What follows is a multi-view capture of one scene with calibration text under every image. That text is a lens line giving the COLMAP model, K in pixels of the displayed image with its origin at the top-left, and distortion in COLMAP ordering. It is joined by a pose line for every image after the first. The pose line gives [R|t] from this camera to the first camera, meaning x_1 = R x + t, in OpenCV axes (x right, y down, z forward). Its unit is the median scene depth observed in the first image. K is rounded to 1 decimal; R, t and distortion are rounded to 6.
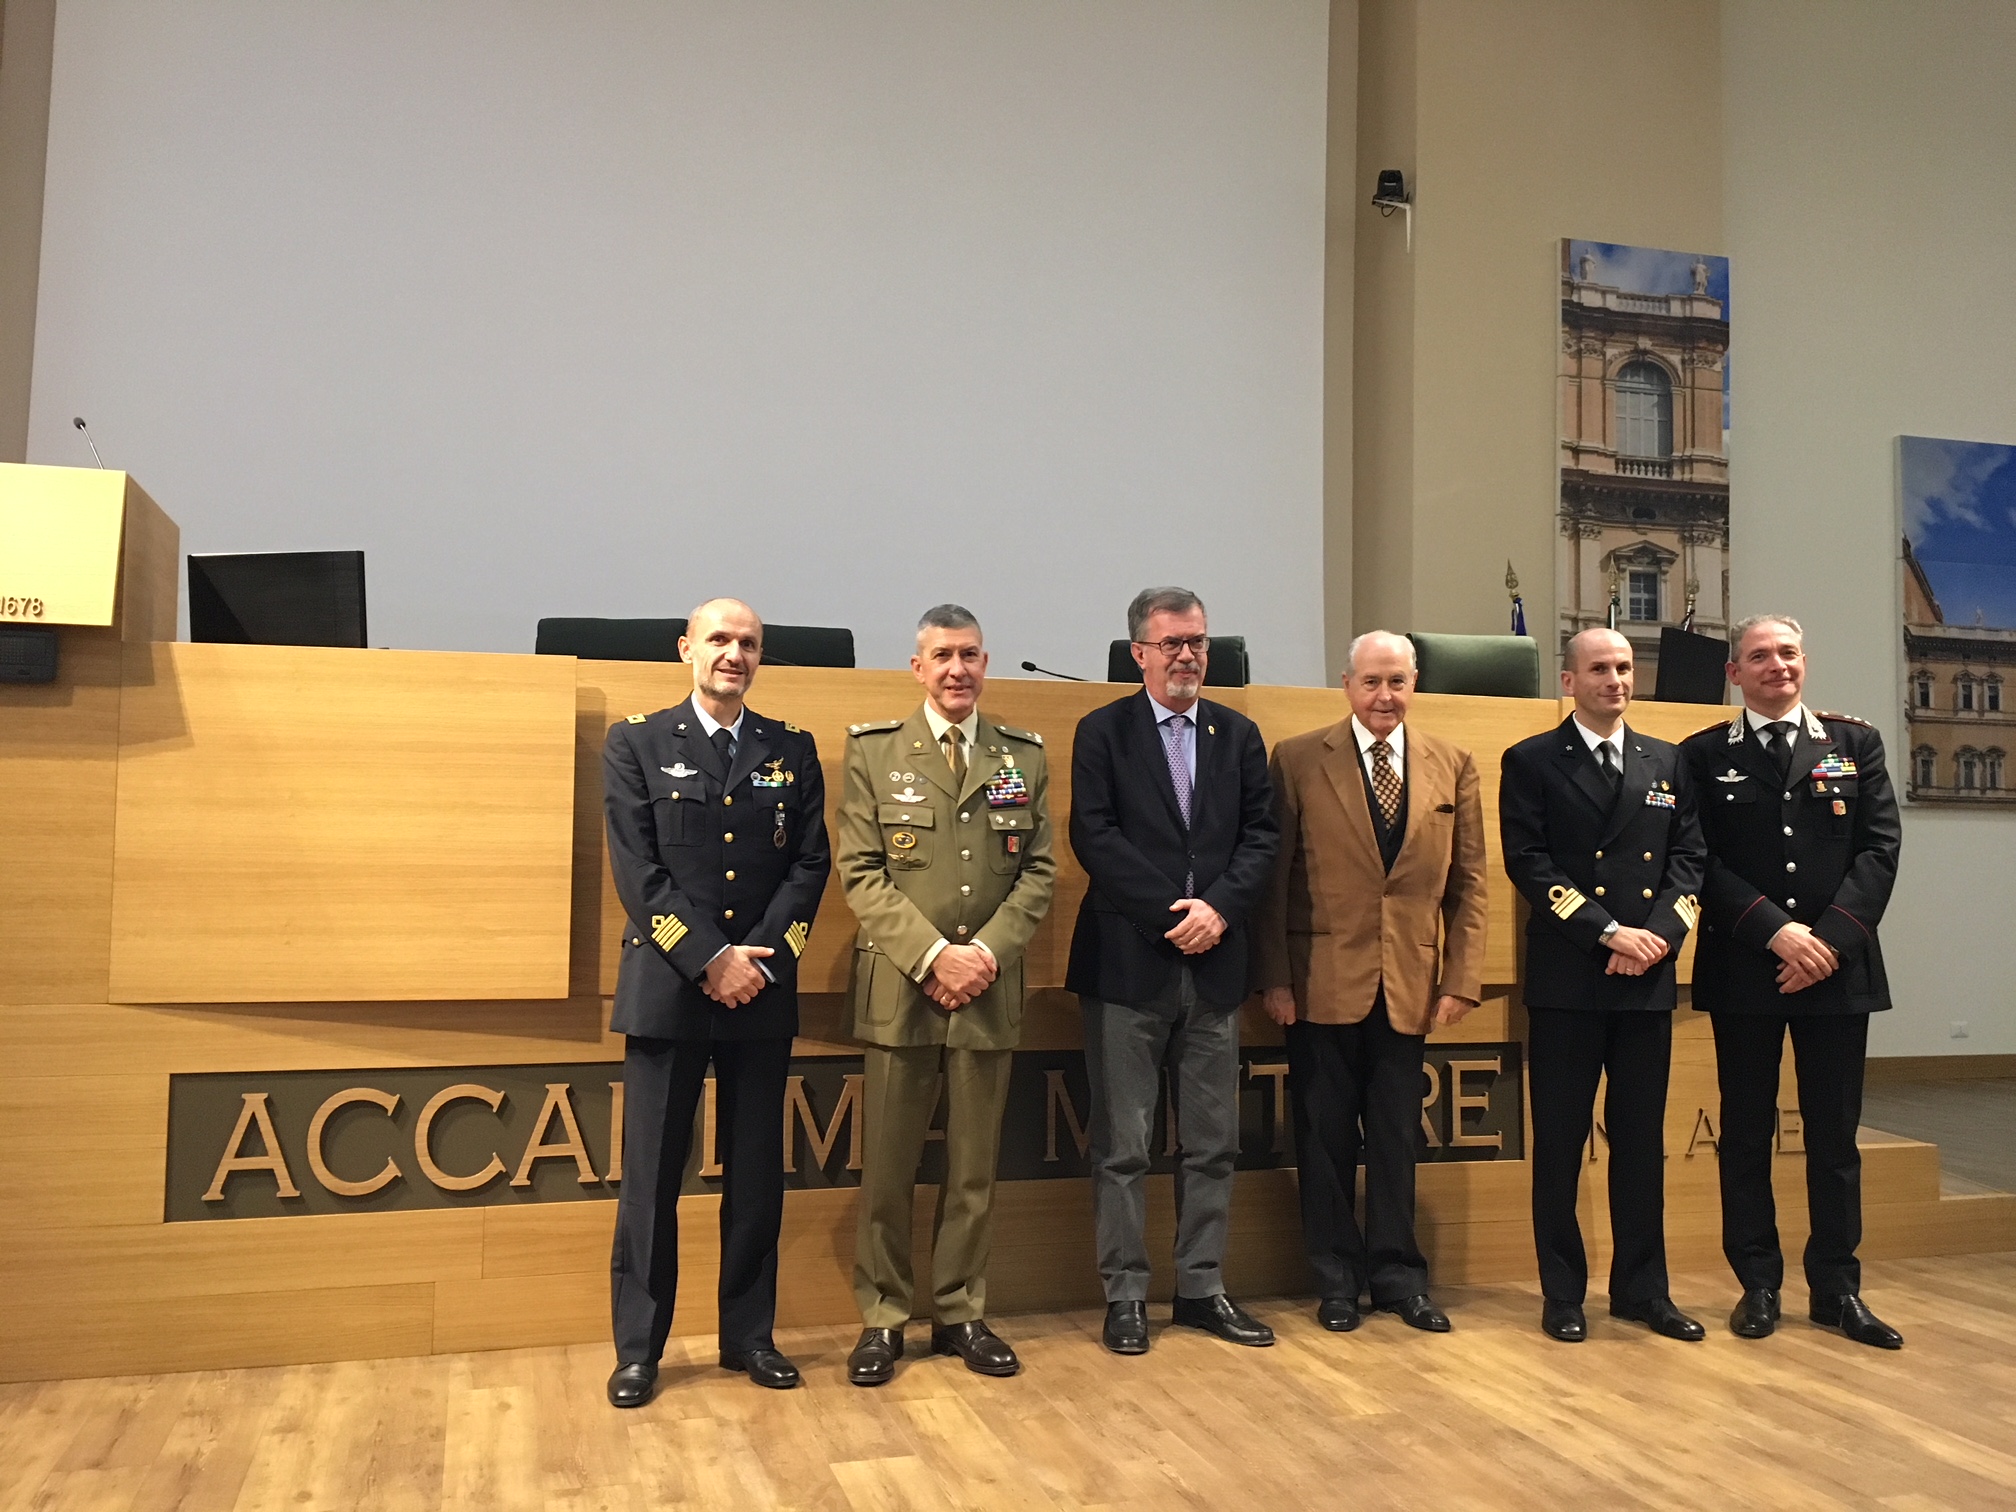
lens RADIAL K [[1716.9, 0, 1011.5], [0, 1716.9, 757.9], [0, 0, 1]] dist [0.079981, -0.111209]
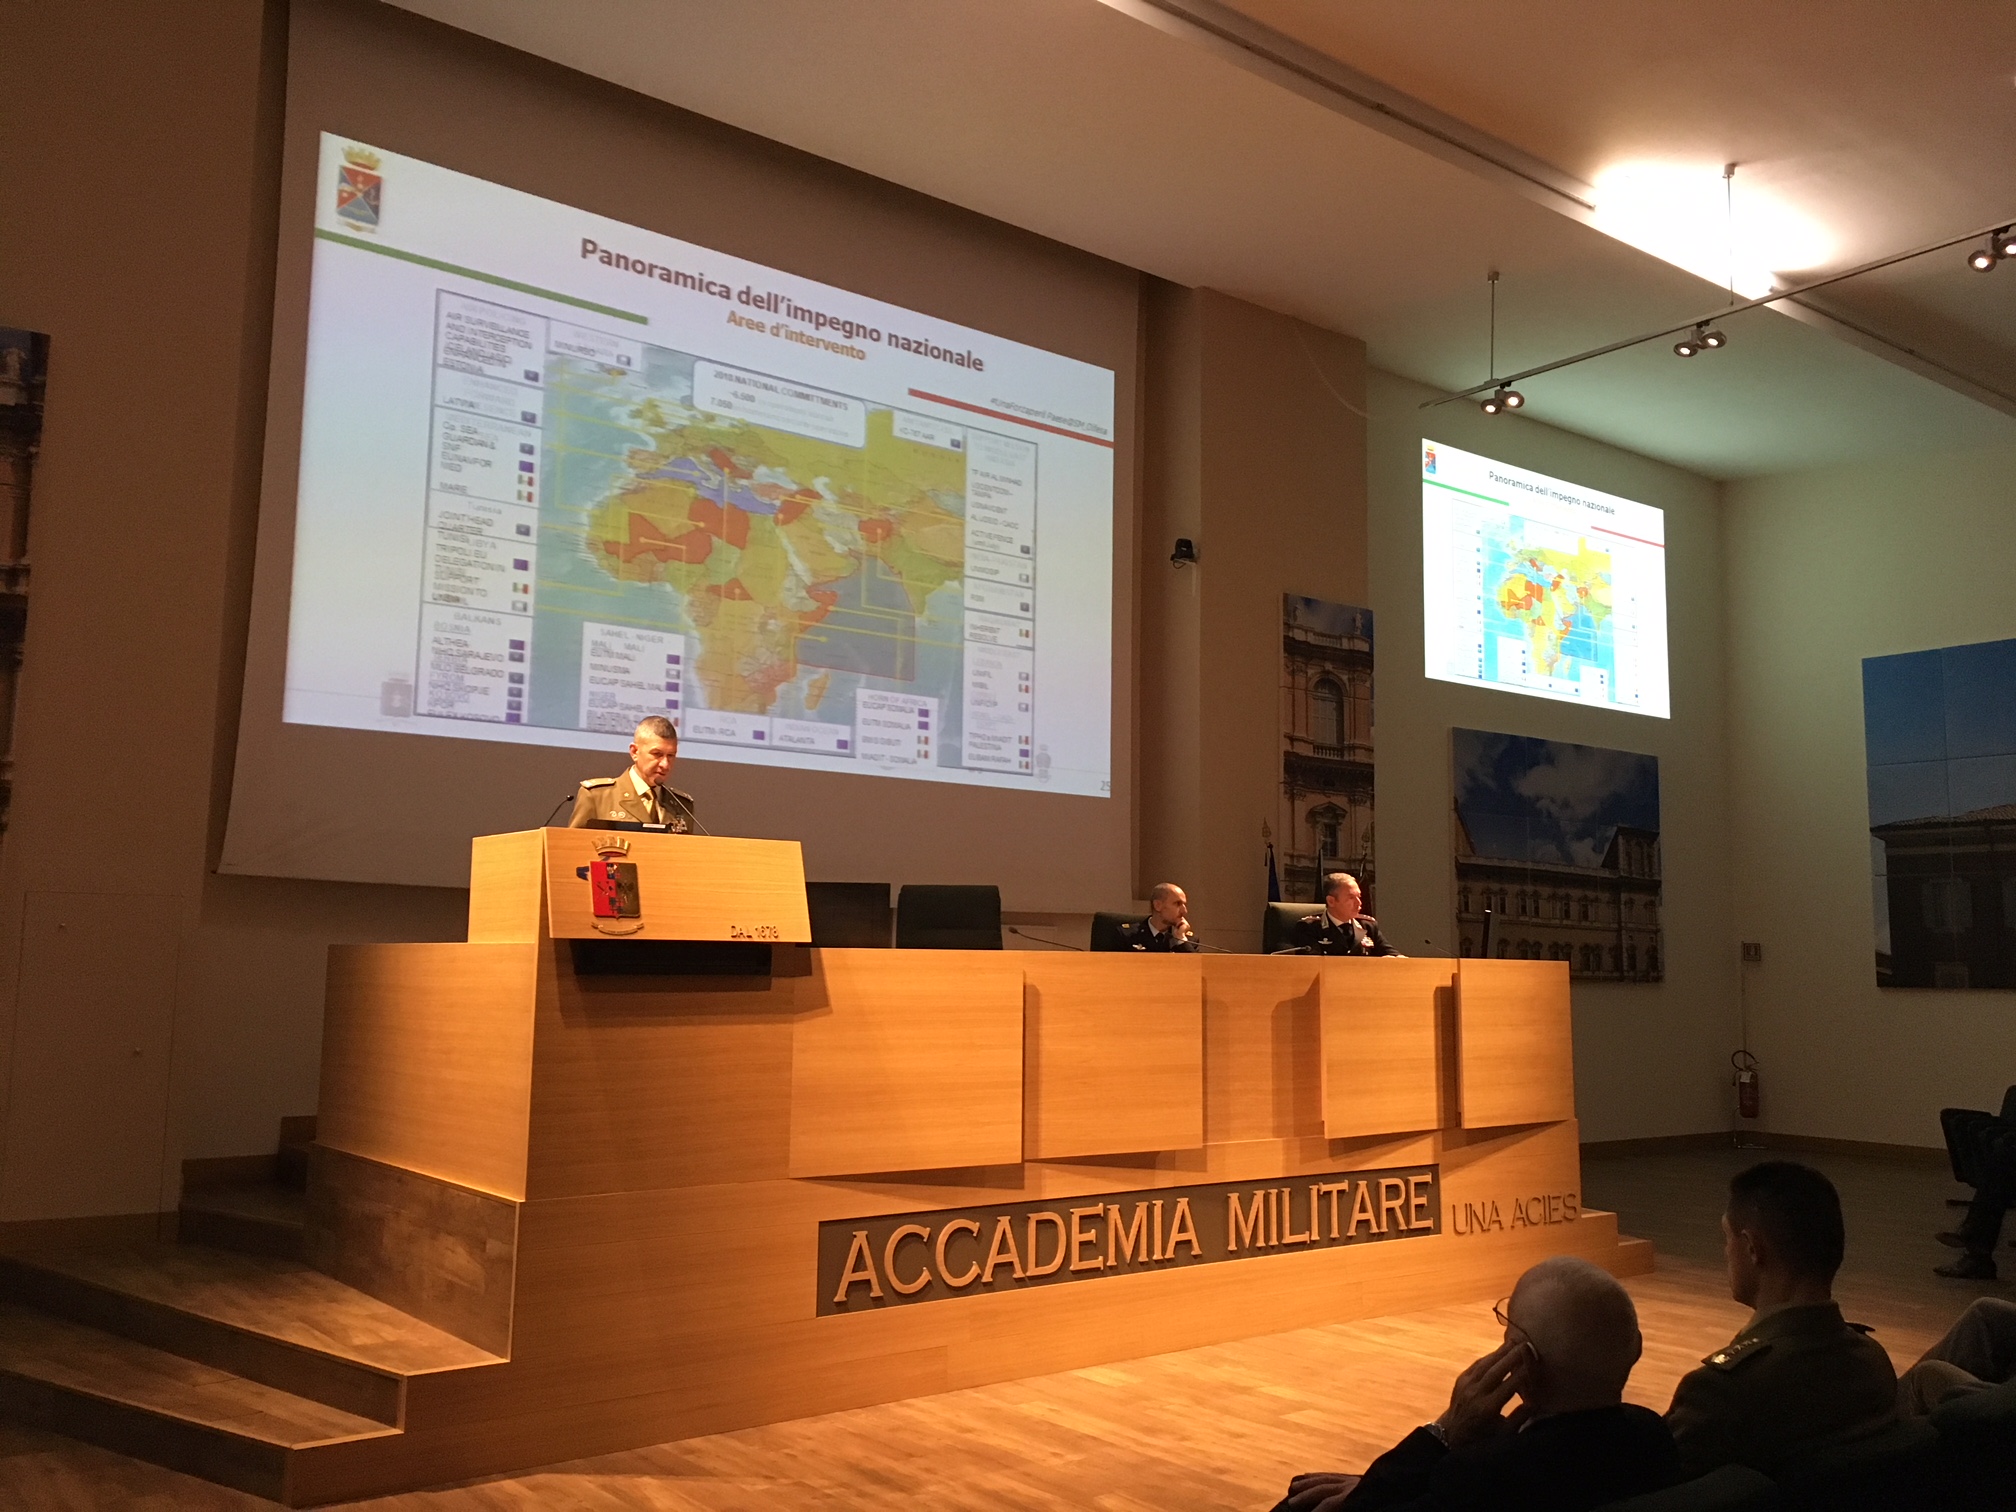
lens RADIAL K [[1716.9, 0, 1021.2], [0, 1716.9, 753.1], [0, 0, 1]] dist [0.079981, -0.111209]
pose [[0.930219, 0.044500, 0.364298, -0.726109], [-0.022301, 0.997641, -0.064922, -0.118983], [-0.366328, 0.052268, 0.929017, -0.451586]]
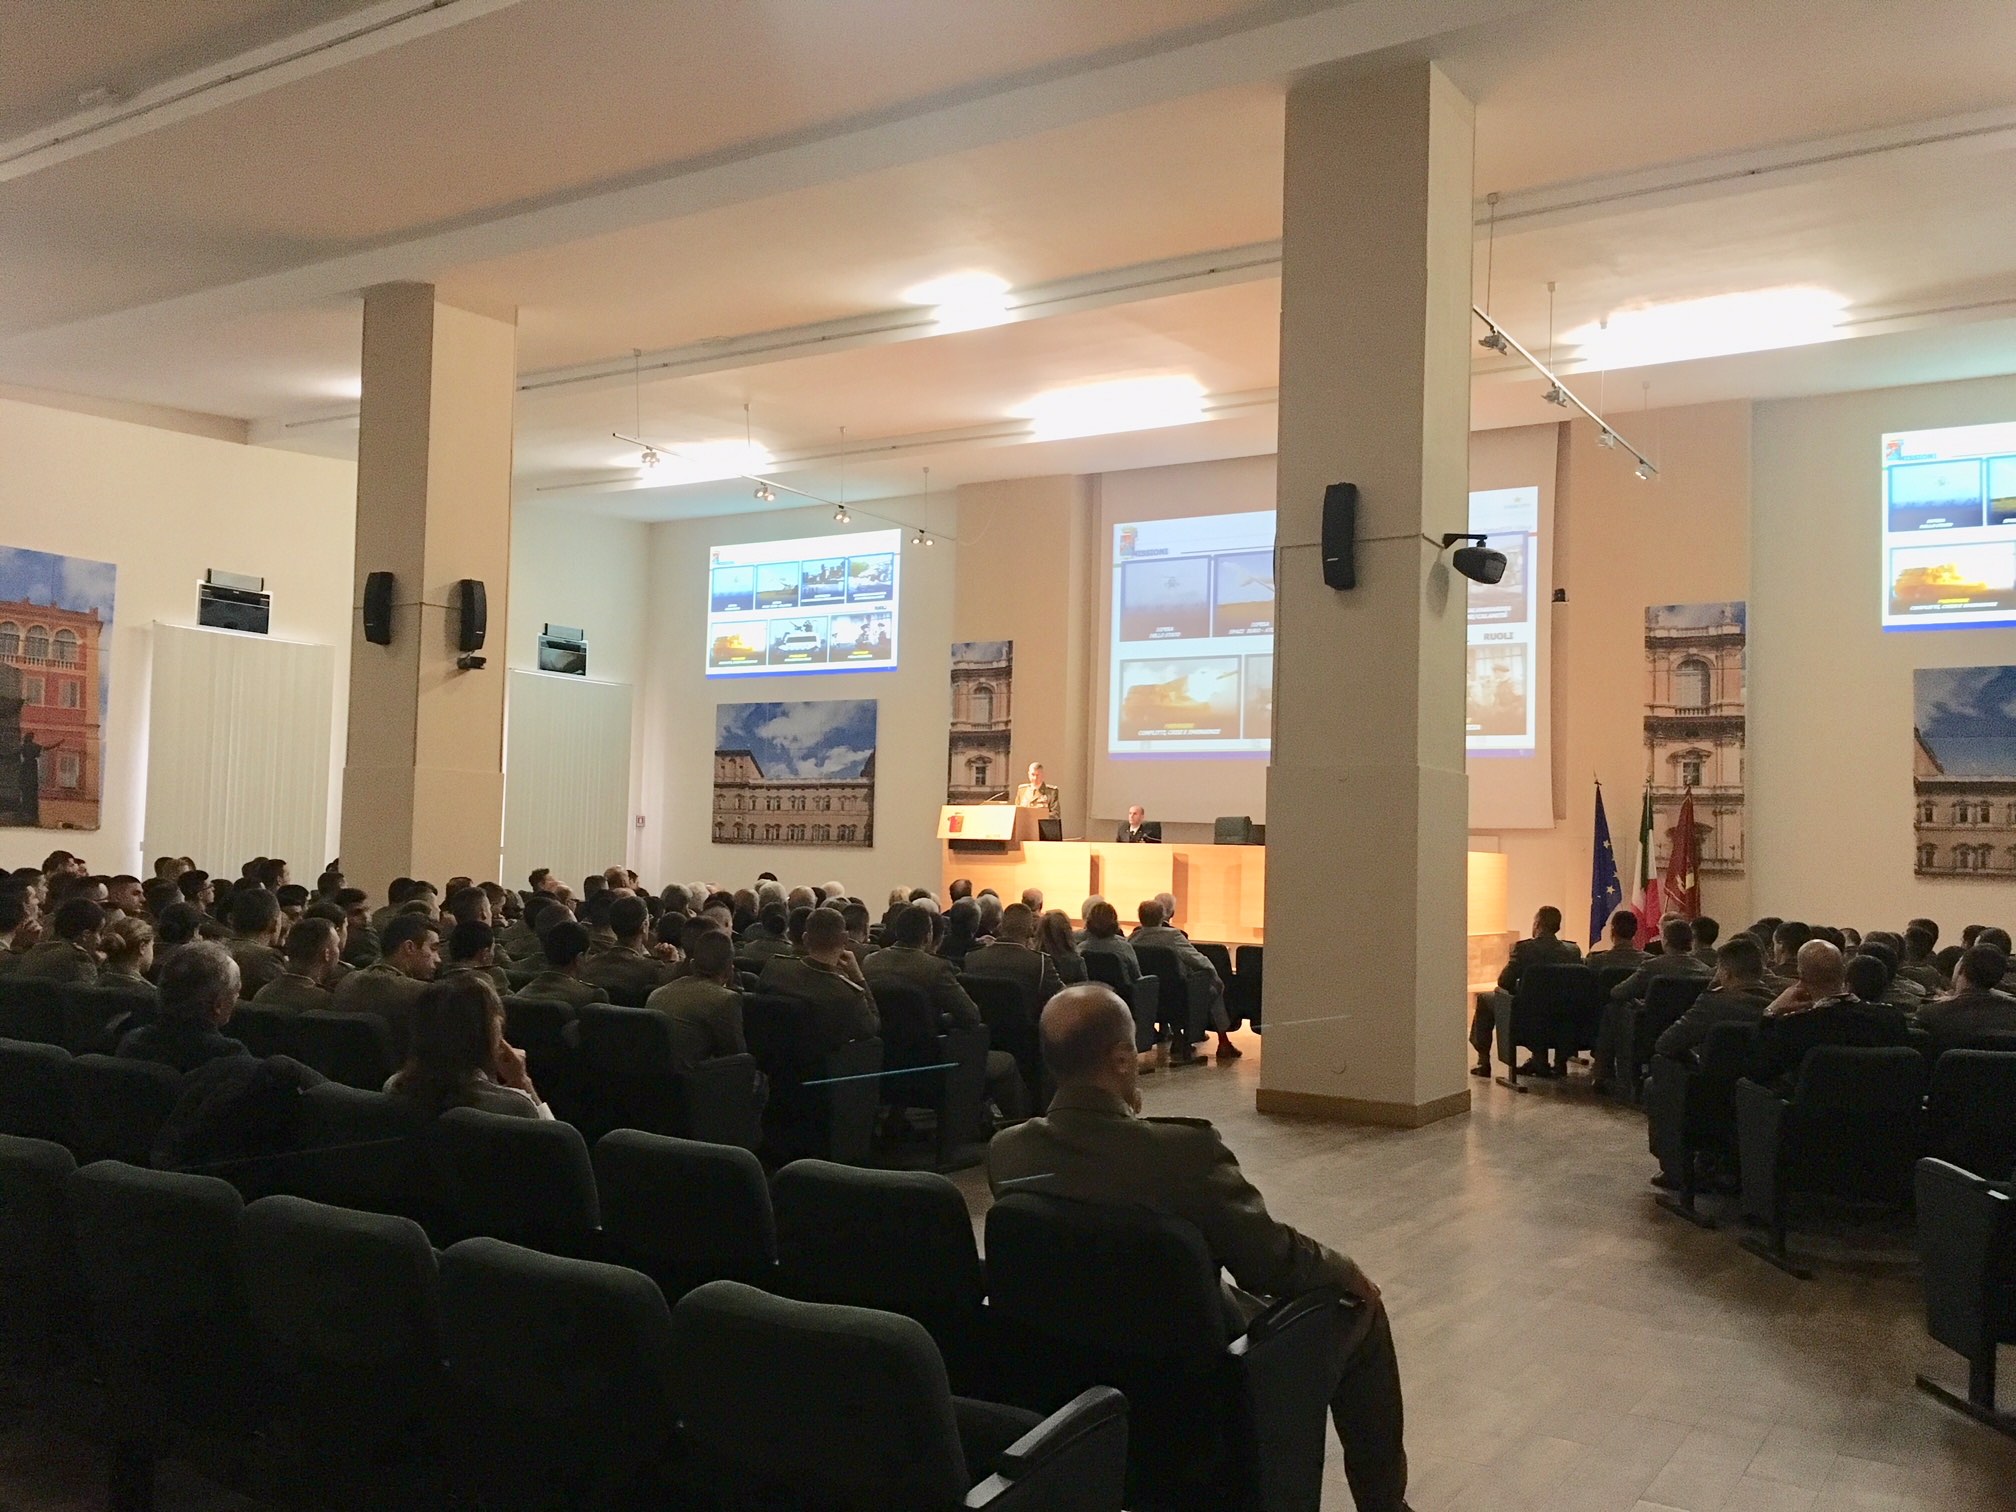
lens RADIAL K [[1716.9, 0, 1004.7], [0, 1716.9, 754.7], [0, 0, 1]] dist [0.079981, -0.111209]
pose [[0.656244, -0.038039, -0.753589, 2.480536], [0.023994, 0.999275, -0.029546, -0.134301], [0.754167, 0.001308, 0.656682, -1.743650]]
